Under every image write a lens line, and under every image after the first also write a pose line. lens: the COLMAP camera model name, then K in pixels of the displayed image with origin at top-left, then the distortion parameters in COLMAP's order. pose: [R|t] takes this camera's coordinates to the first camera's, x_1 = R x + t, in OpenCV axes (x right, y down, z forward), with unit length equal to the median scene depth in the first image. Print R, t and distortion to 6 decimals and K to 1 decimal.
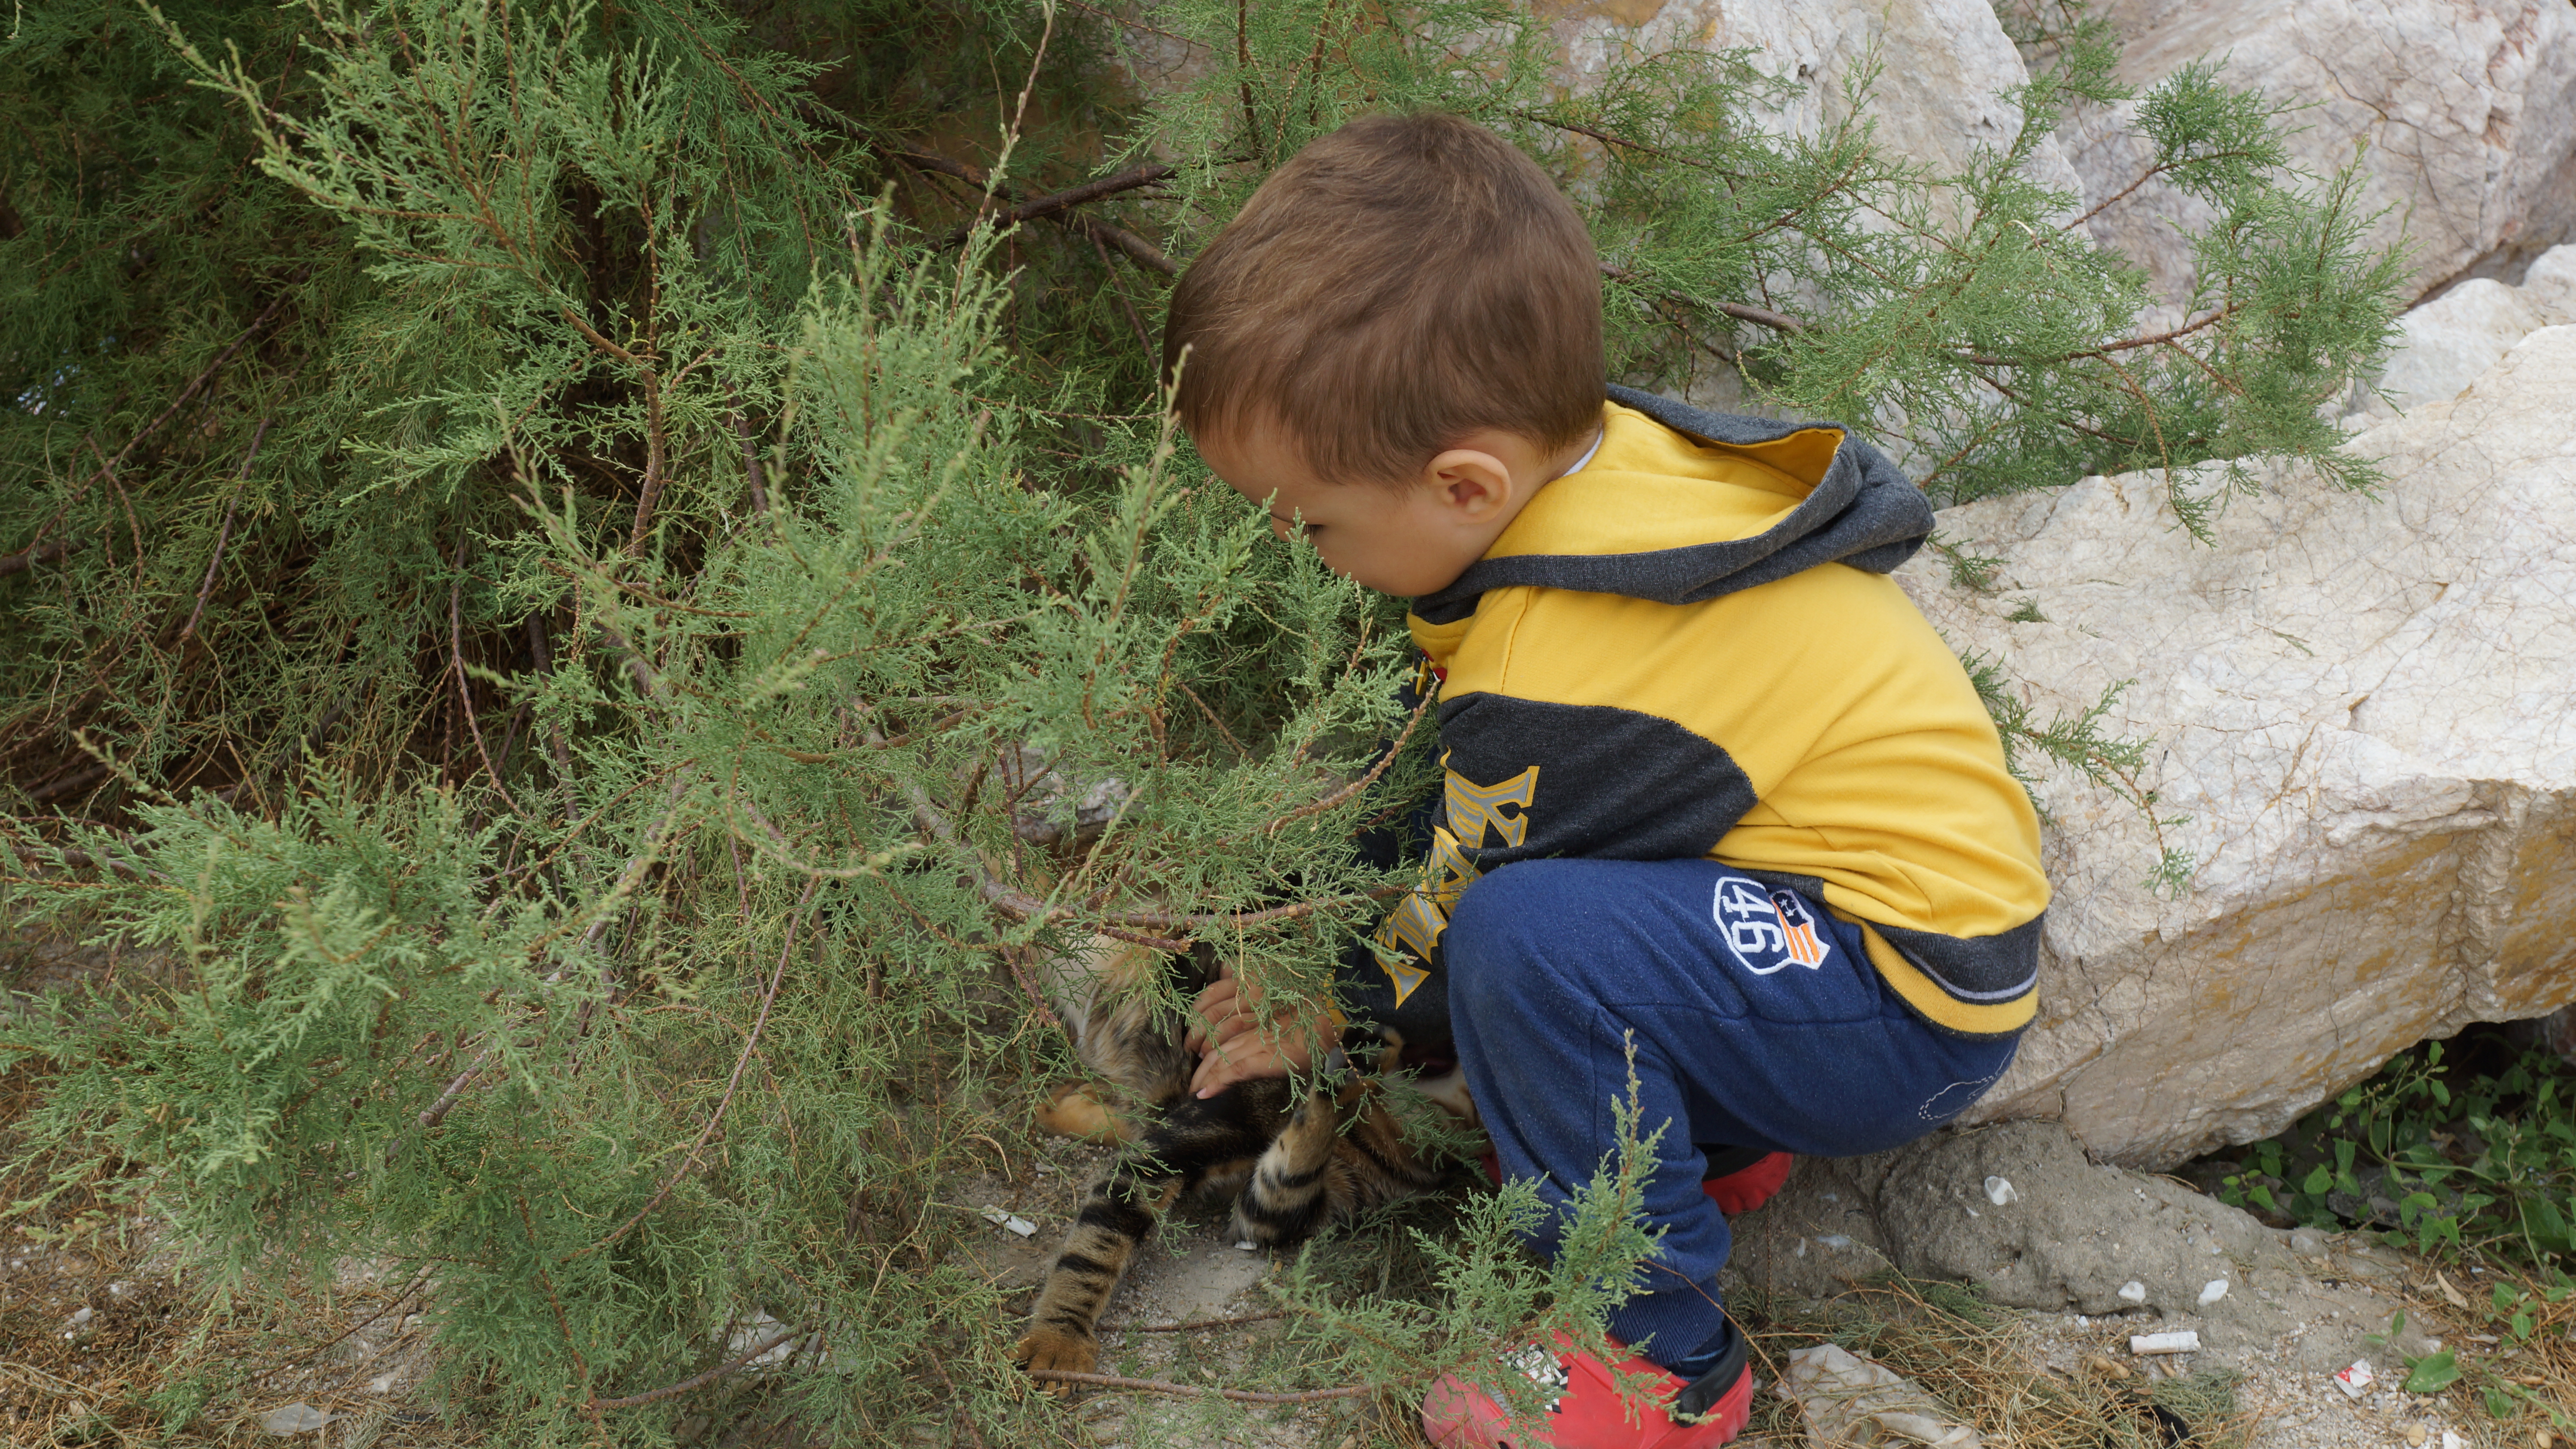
lens RADIAL K [[3797.9, 0, 1288.0], [0, 3797.9, 724.5], [0, 0, 1]] dist [0.002023, 0.073376]
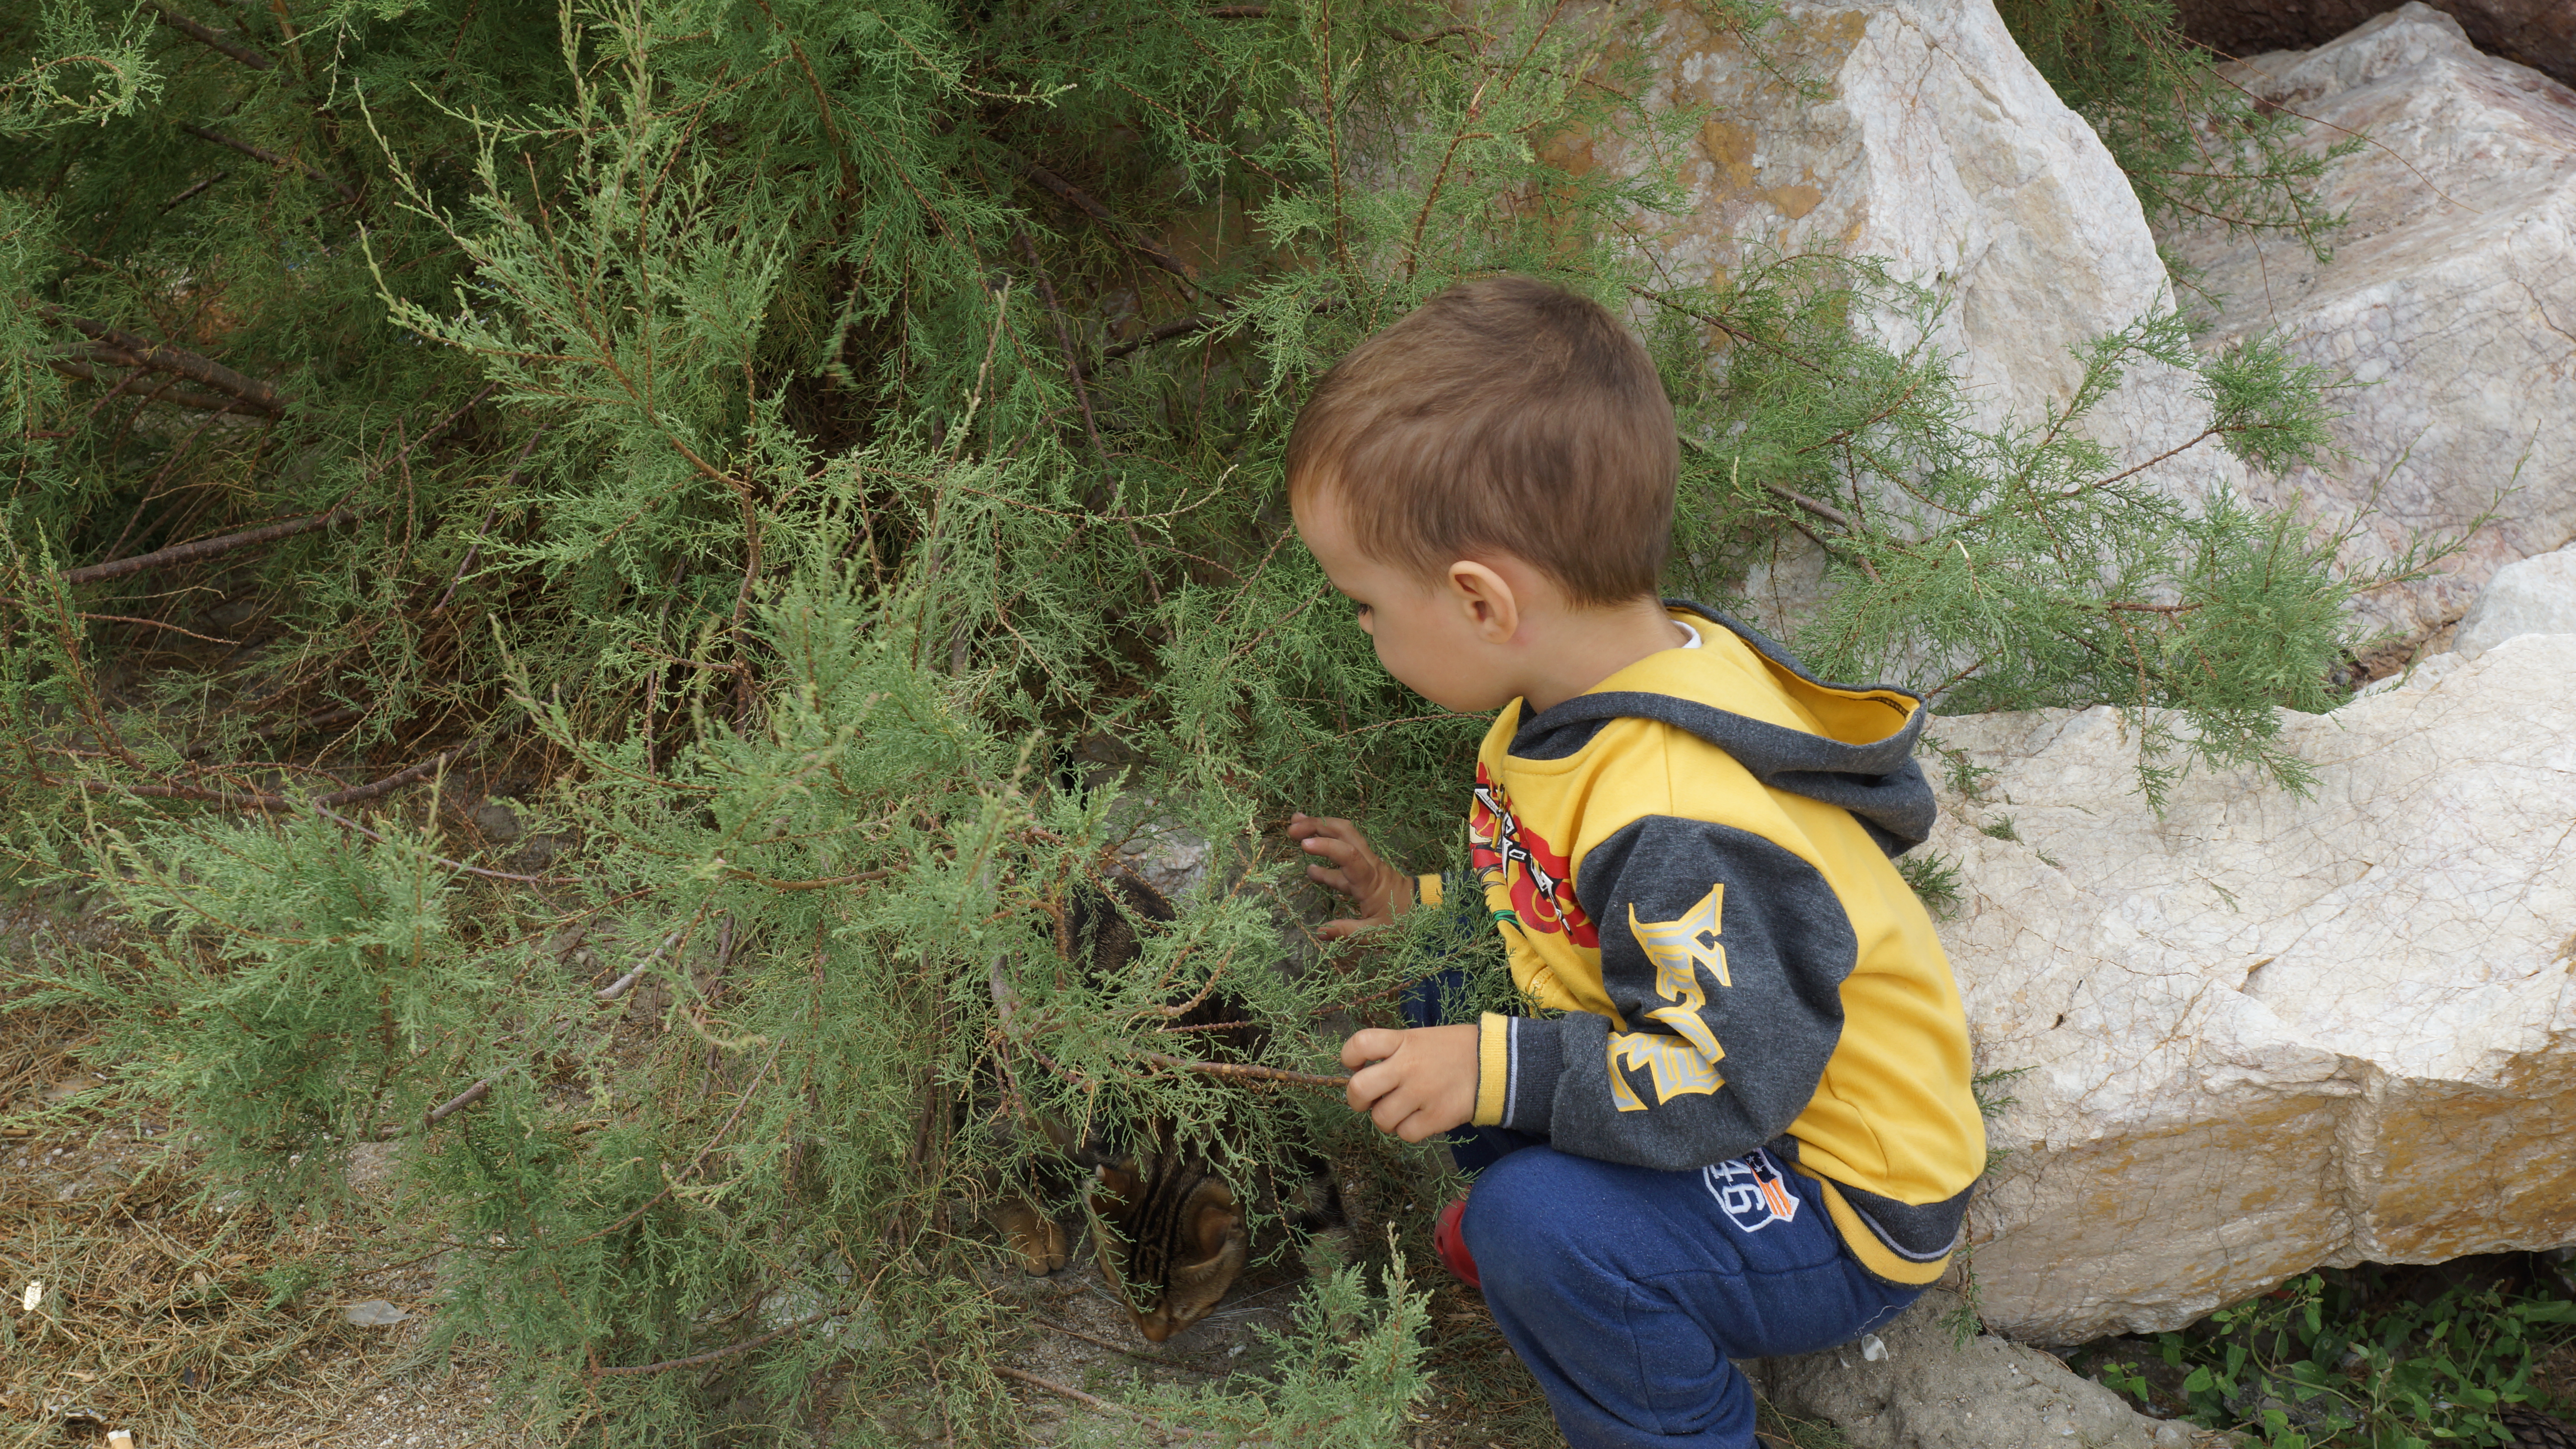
lens RADIAL K [[3797.9, 0, 1288.0], [0, 3797.9, 724.5], [0, 0, 1]] dist [0.002023, 0.073376]
pose [[0.978381, 0.138122, -0.153925, 0.165507], [-0.131792, 0.989983, 0.050642, -0.091893], [0.159378, -0.029261, 0.986784, -0.120259]]
